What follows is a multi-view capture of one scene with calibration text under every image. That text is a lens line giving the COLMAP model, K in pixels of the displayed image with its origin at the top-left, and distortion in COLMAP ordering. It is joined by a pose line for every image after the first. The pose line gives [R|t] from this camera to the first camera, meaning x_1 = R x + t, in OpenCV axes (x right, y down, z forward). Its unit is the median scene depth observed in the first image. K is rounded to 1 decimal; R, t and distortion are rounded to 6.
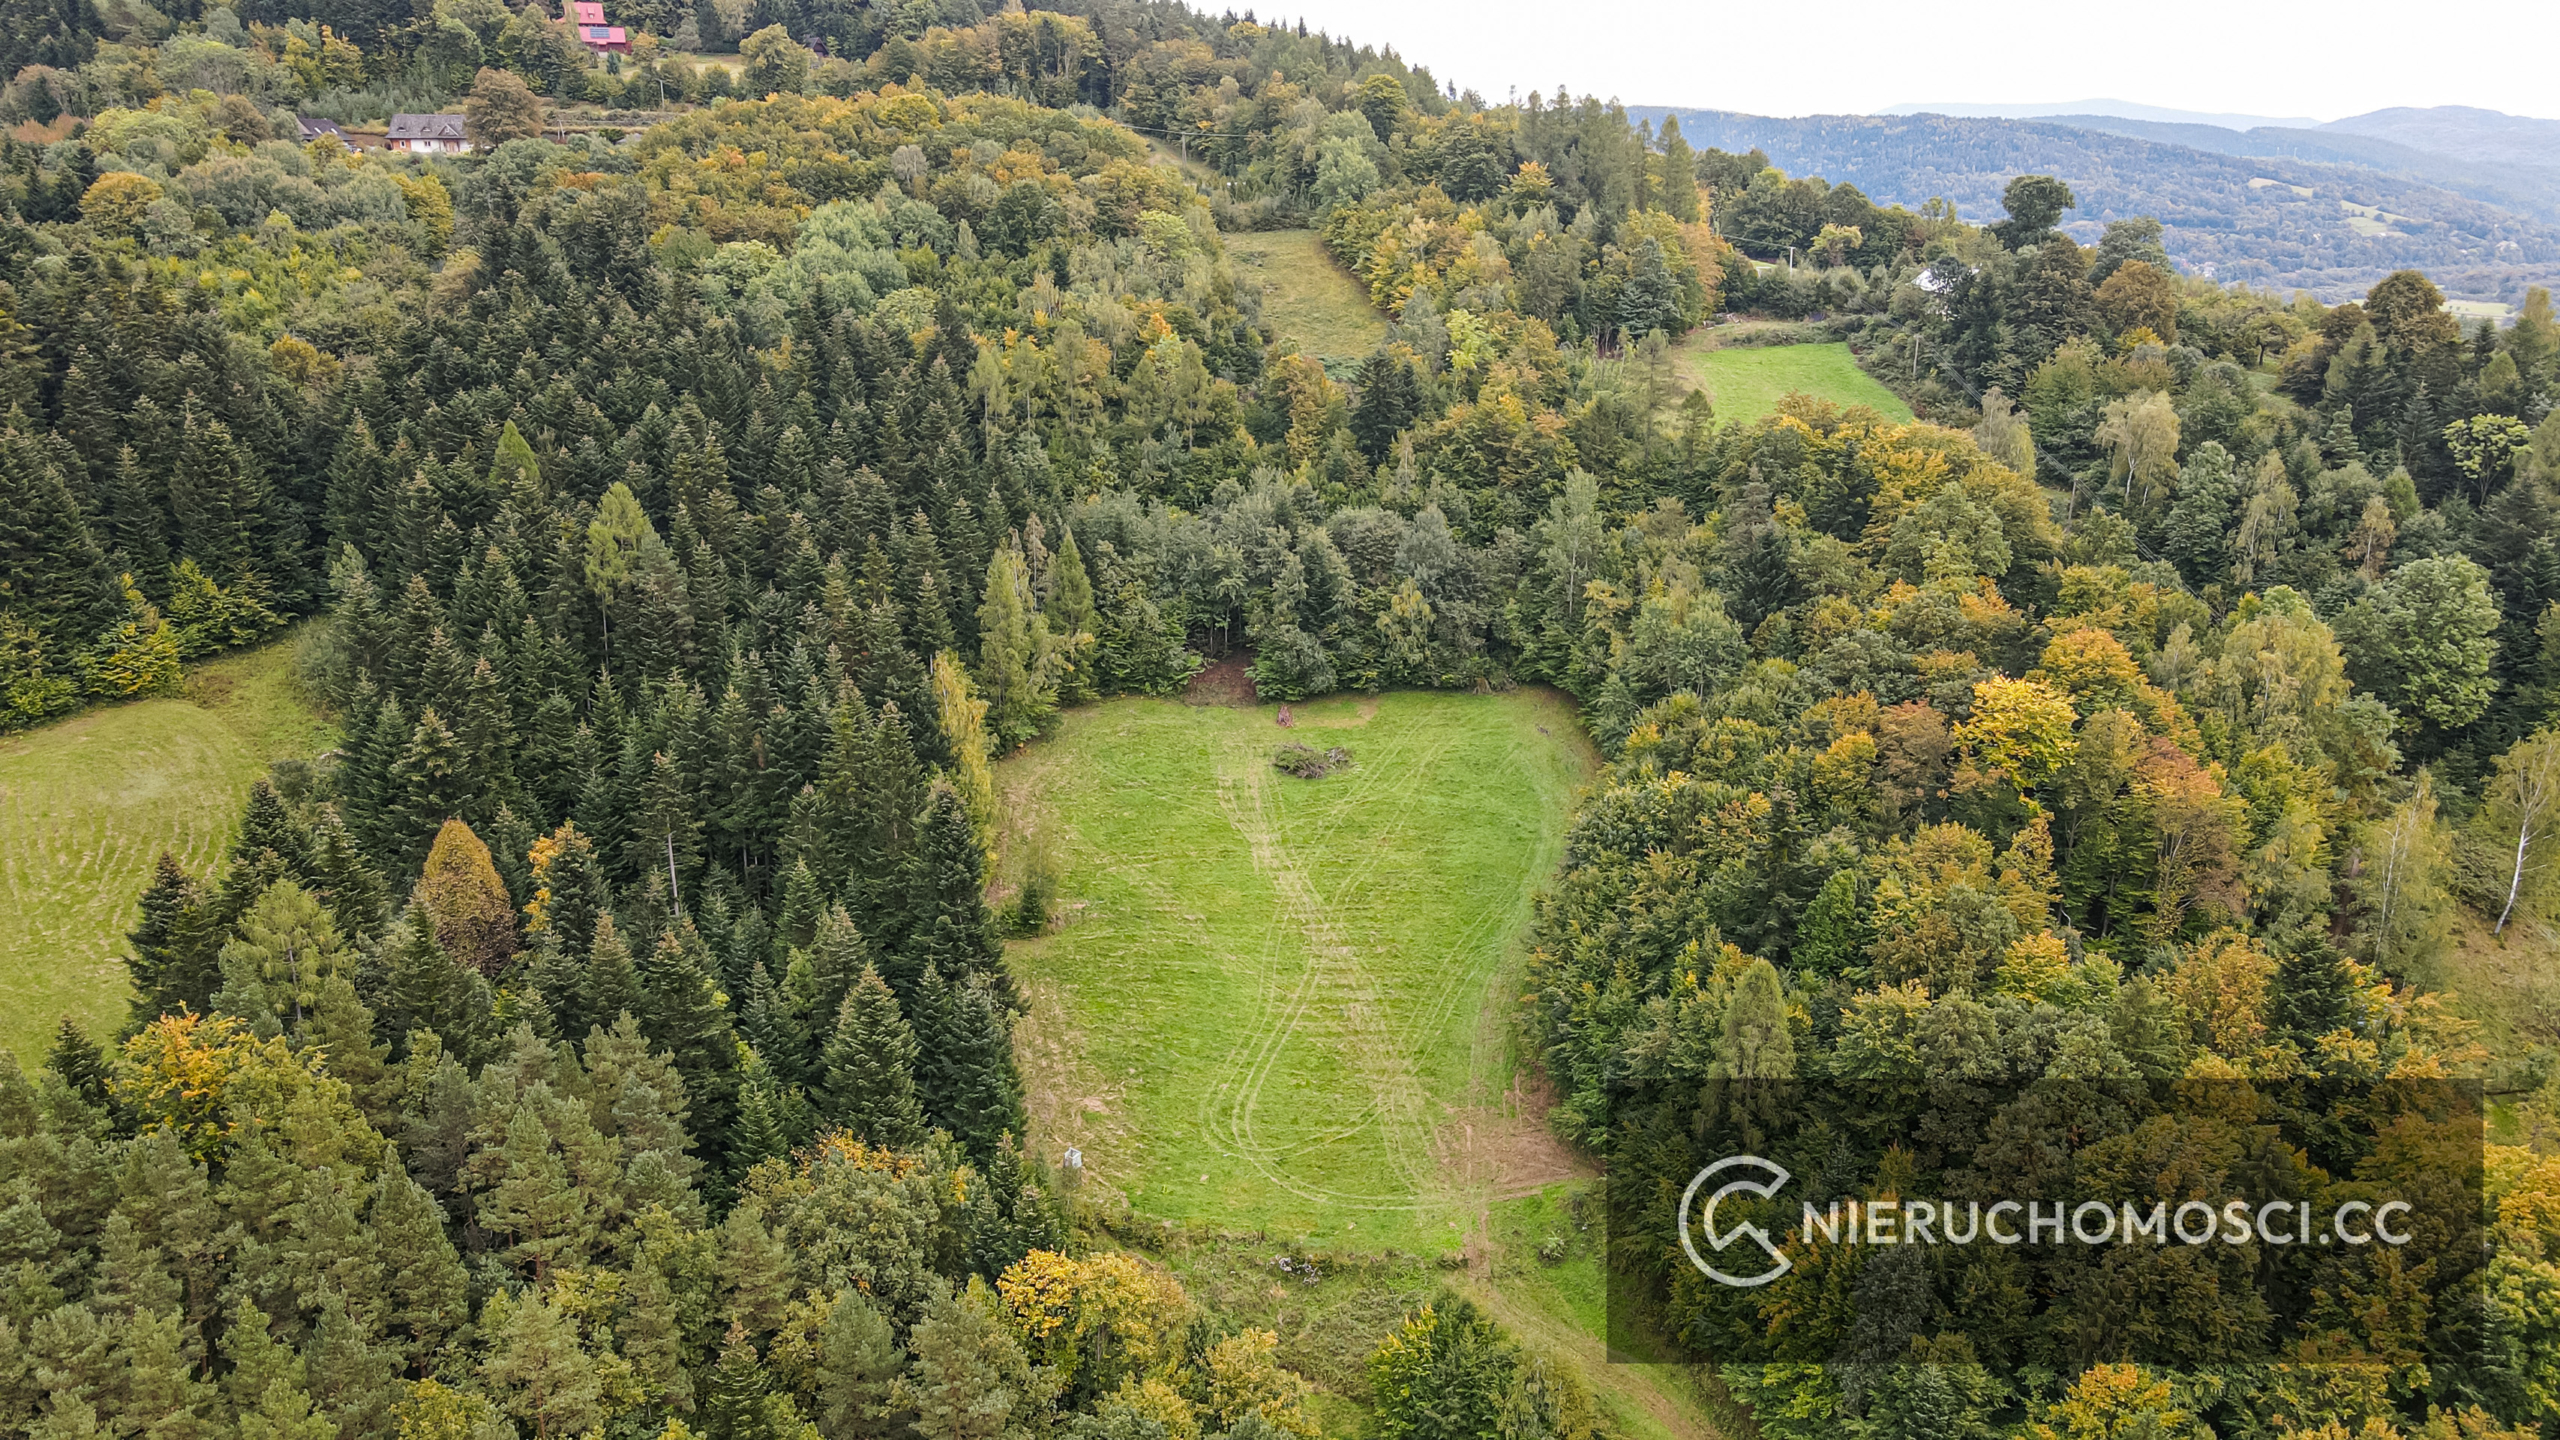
lens RADIAL K [[1893.2, 0, 1285.7], [0, 1893.2, 703.0], [0, 0, 1]] dist [-0.001477, 0.030415]
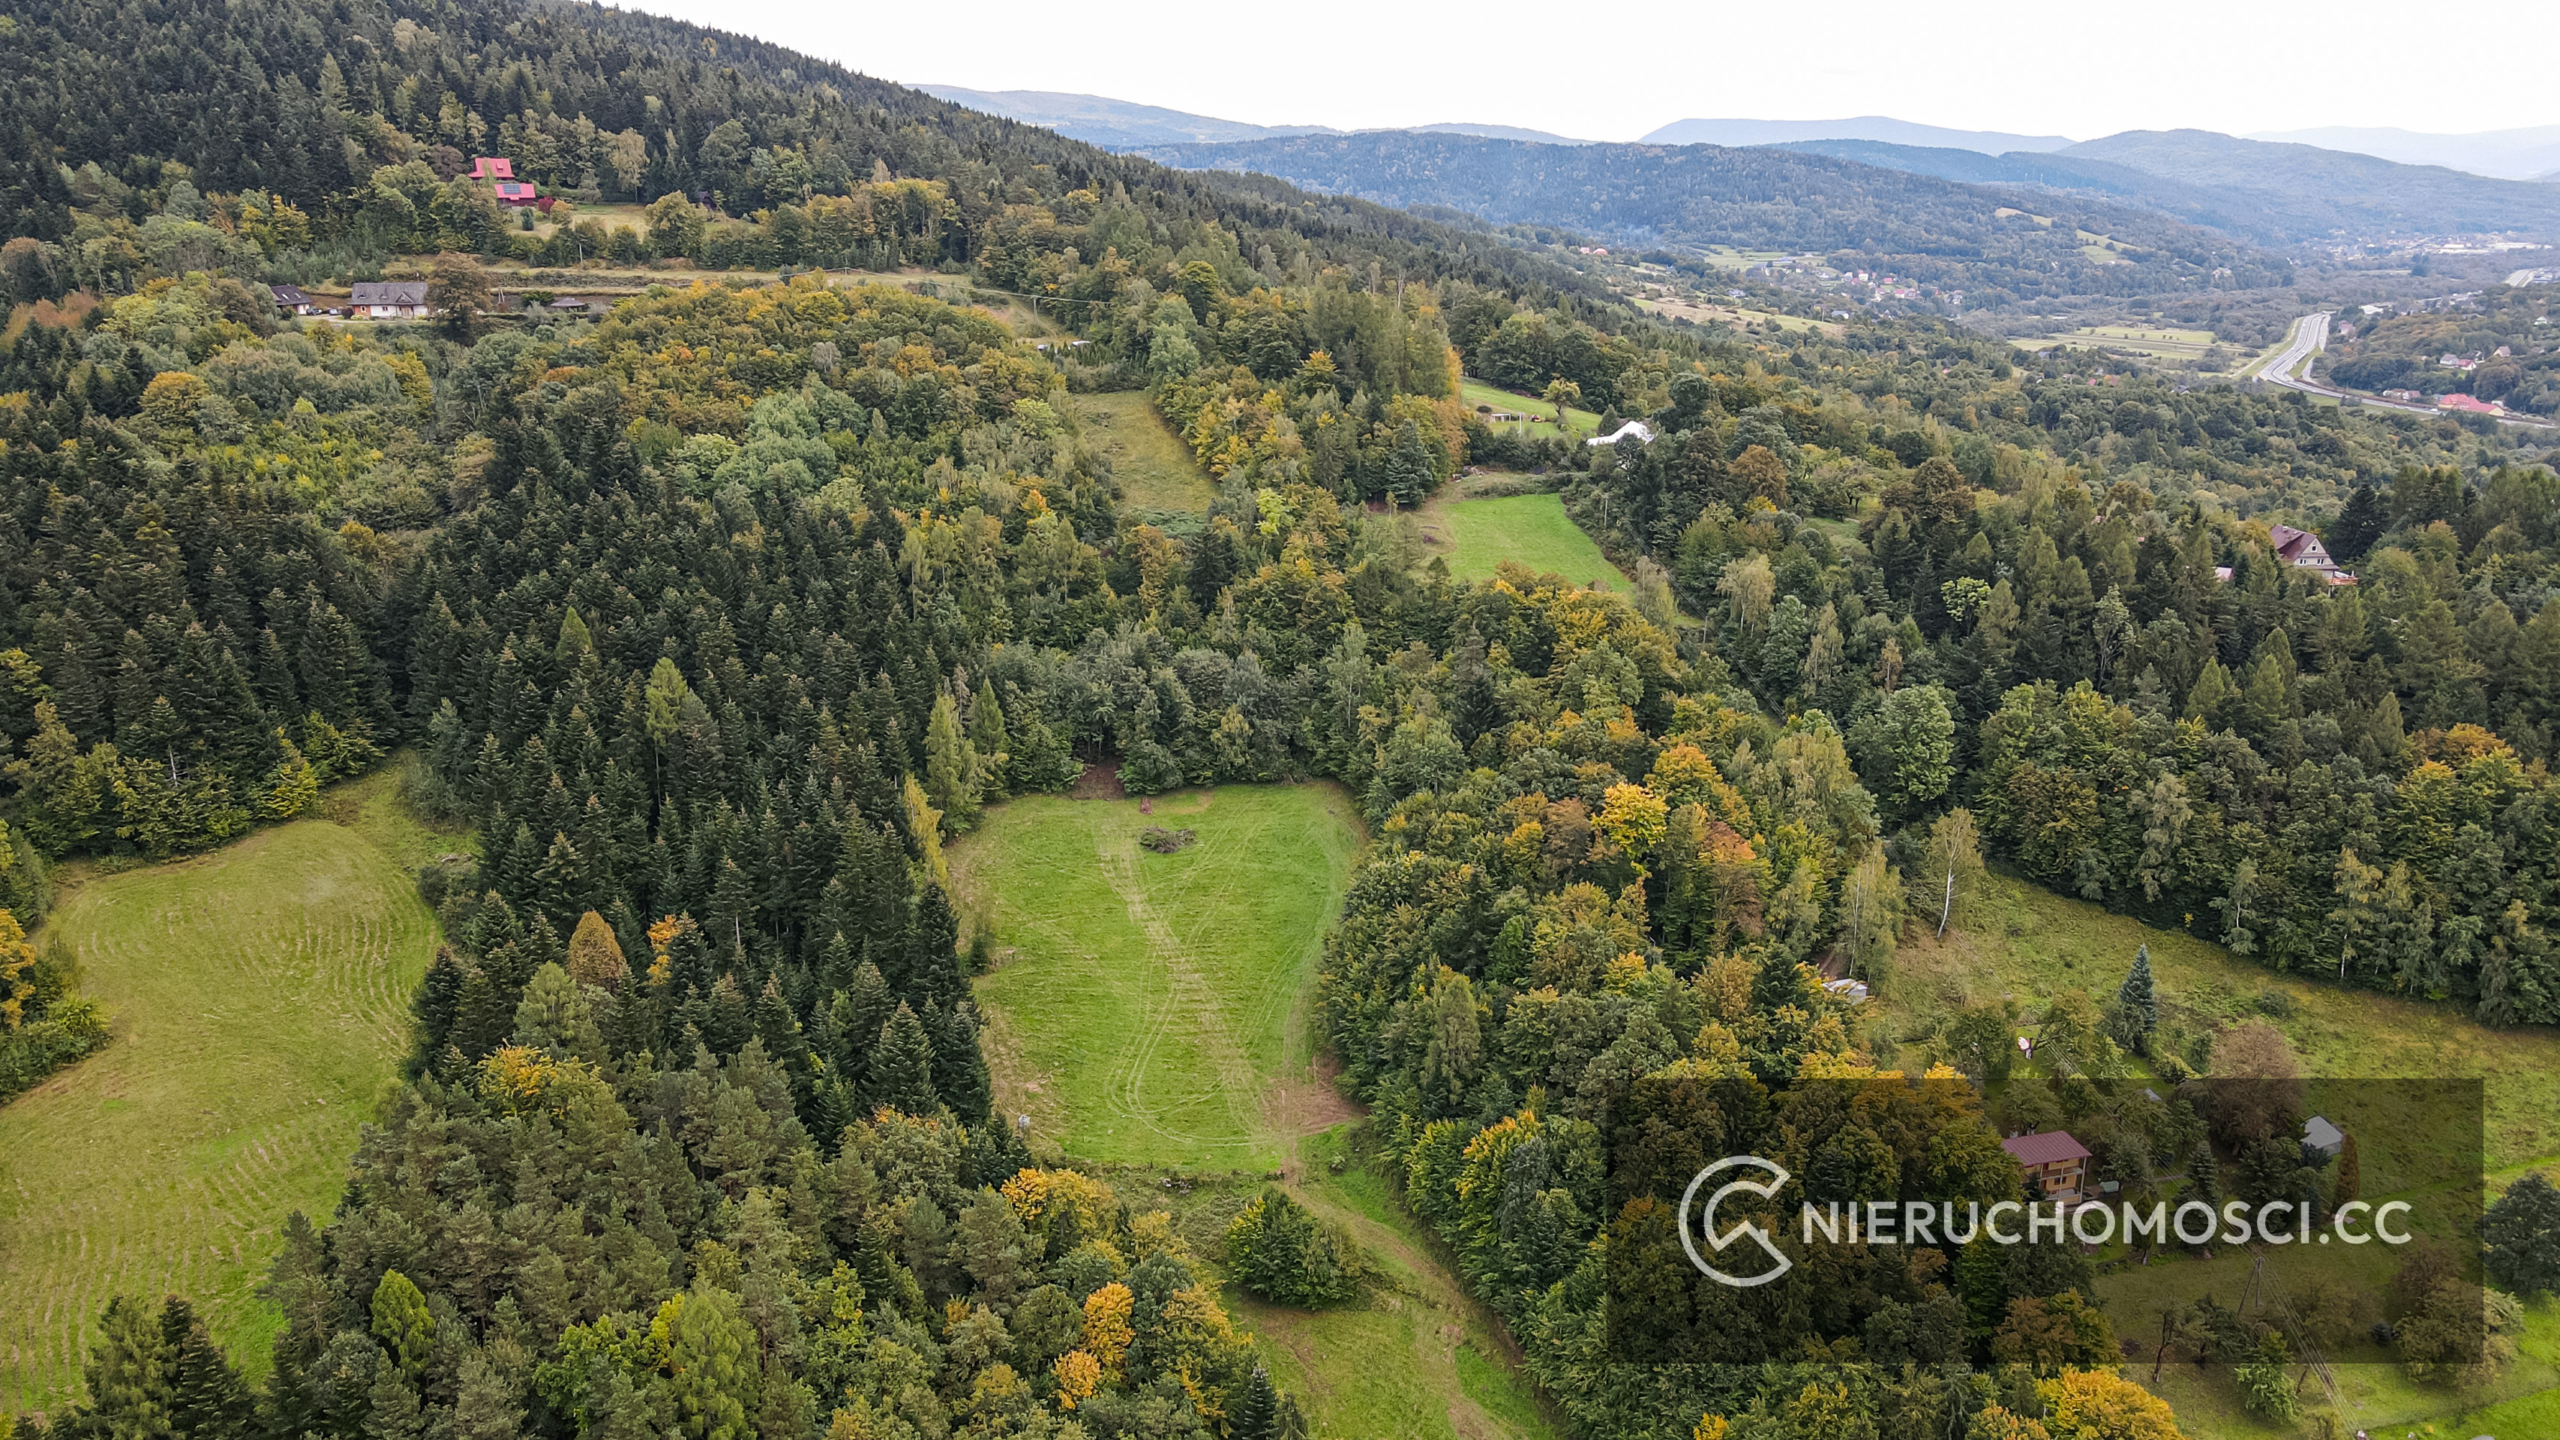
lens RADIAL K [[1893.2, 0, 1285.1], [0, 1893.2, 703.8], [0, 0, 1]] dist [-0.001477, 0.030415]
pose [[0.995074, -0.023273, 0.096367, -0.030991], [0.023496, 0.999723, -0.001185, -0.063713], [-0.096313, 0.003443, 0.995345, -0.386831]]
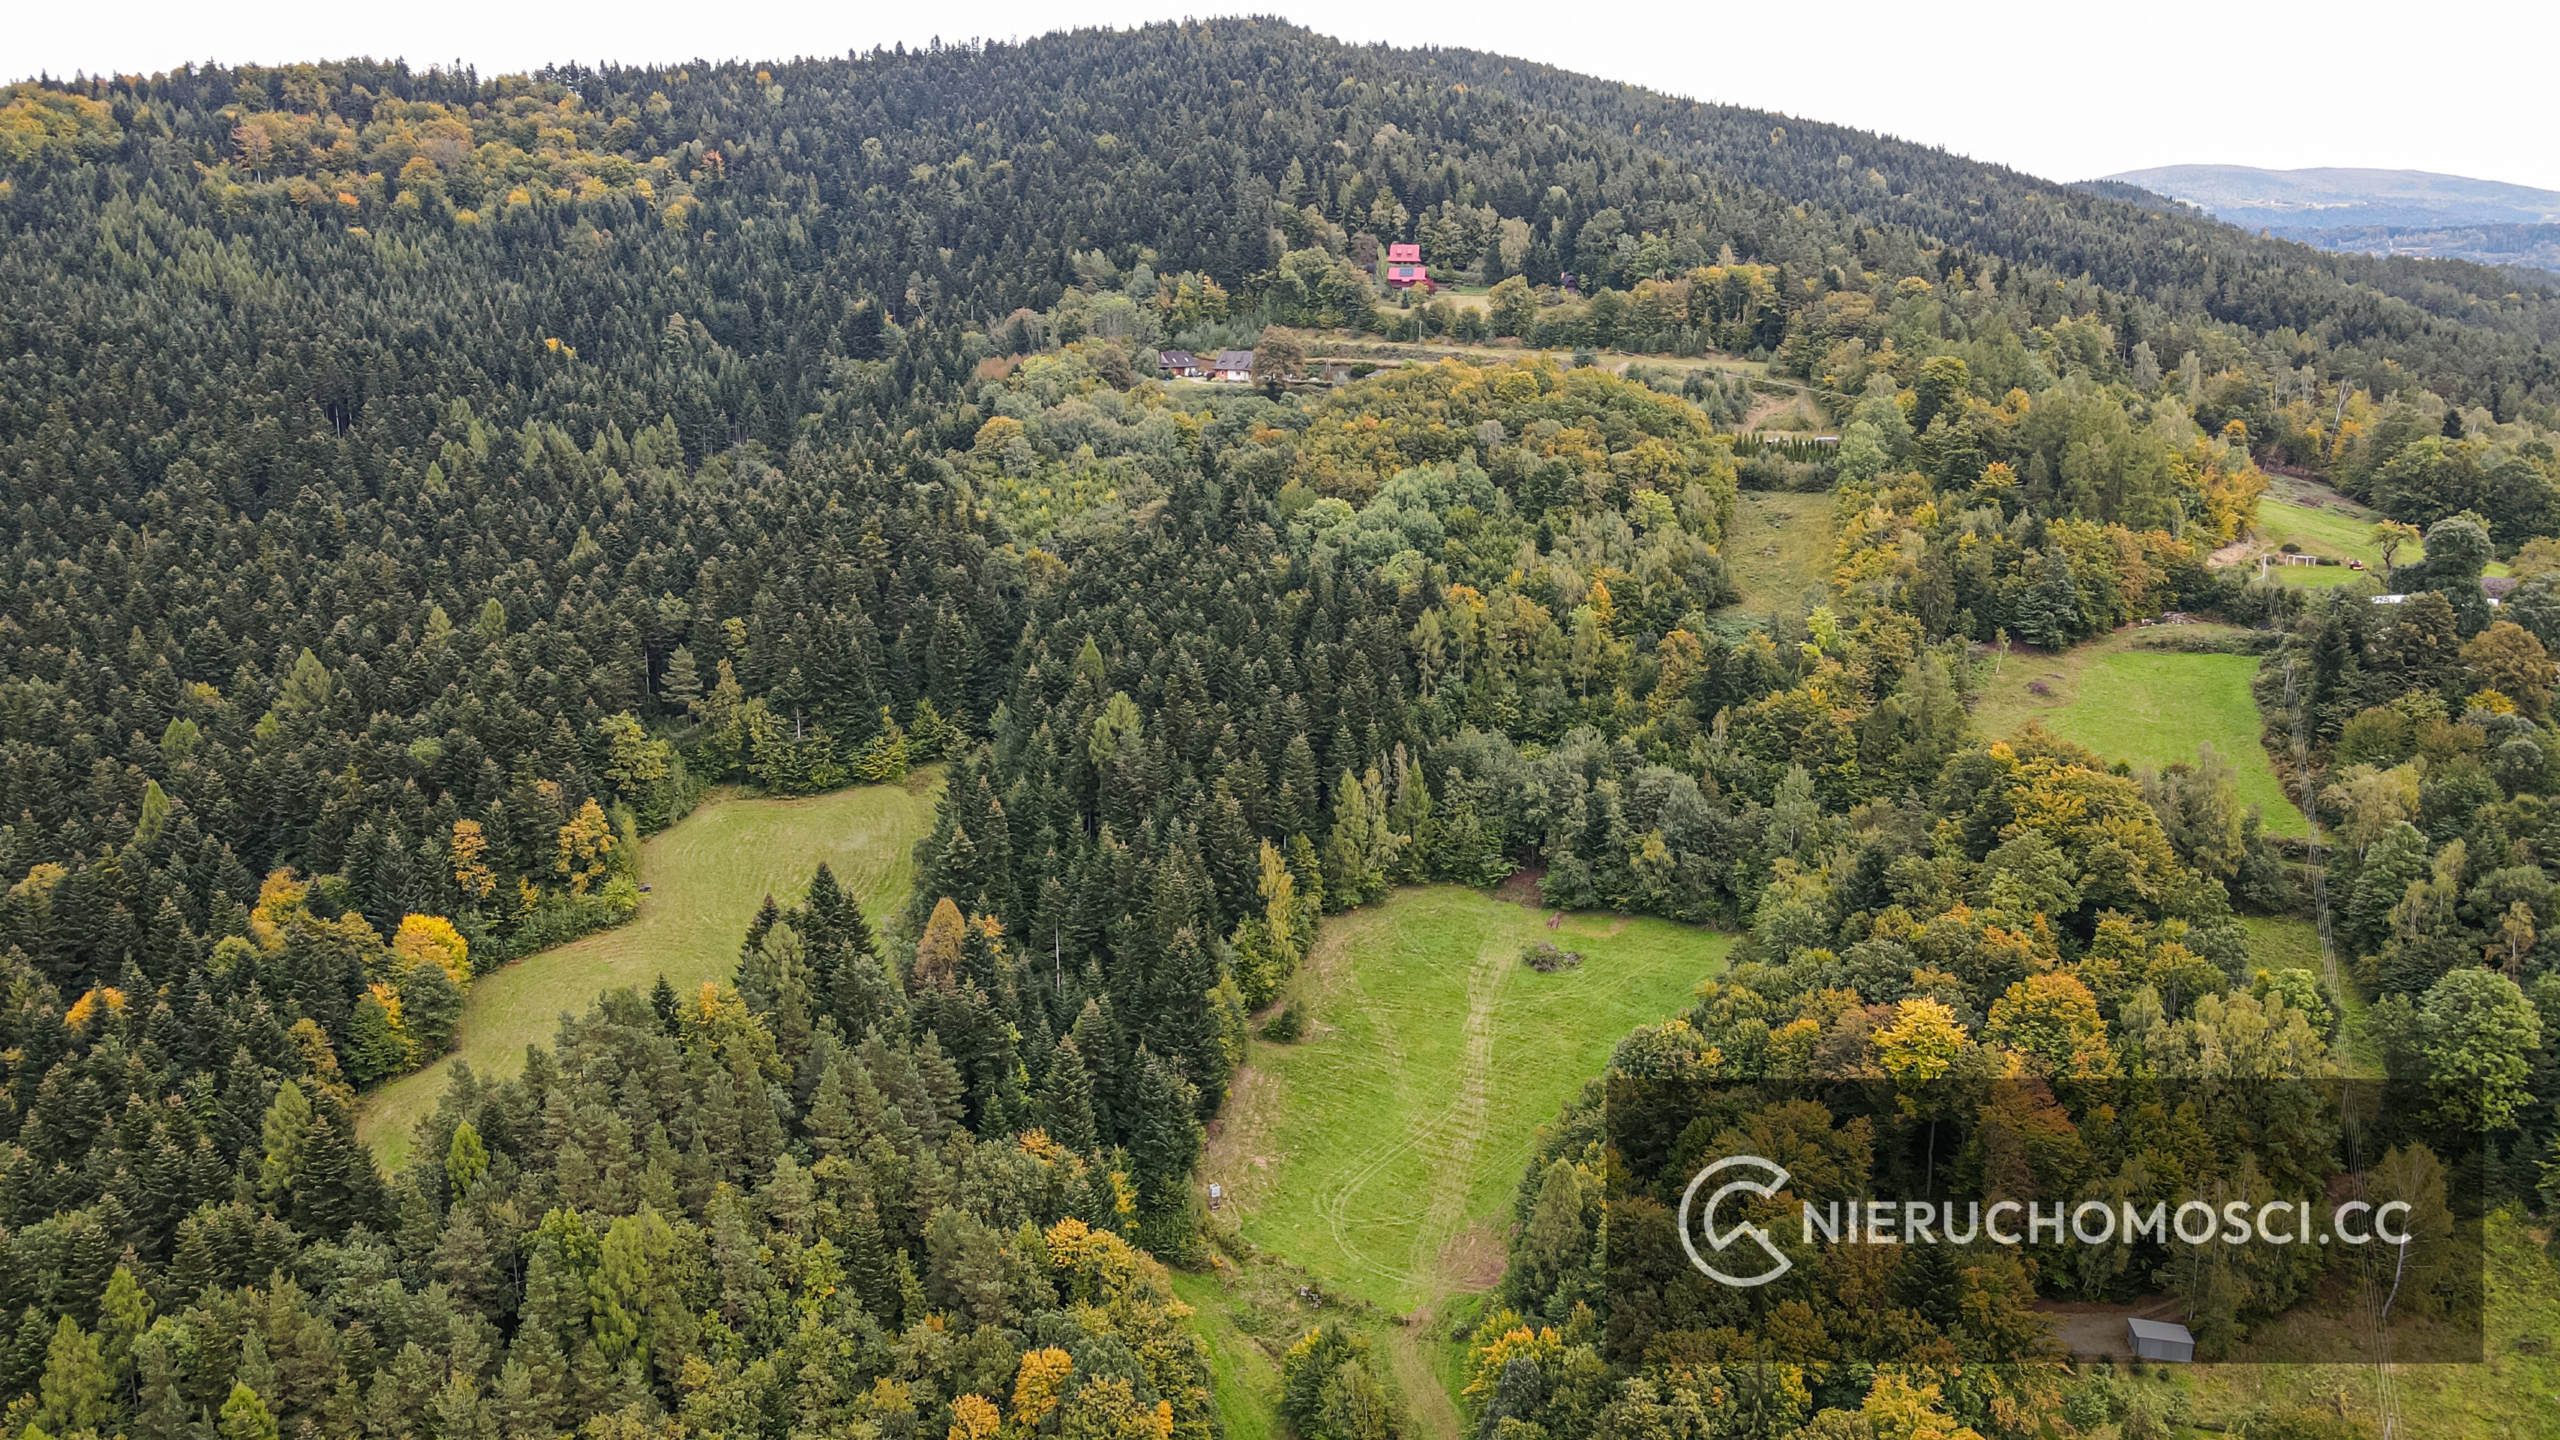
lens RADIAL K [[1893.2, 0, 1281.6], [0, 1893.2, 704.7], [0, 0, 1]] dist [-0.001477, 0.030415]
pose [[0.863232, 0.124221, -0.489285, 0.459086], [-0.145386, 0.989361, -0.005319, -0.105832], [0.483418, 0.075727, 0.872108, -0.242974]]
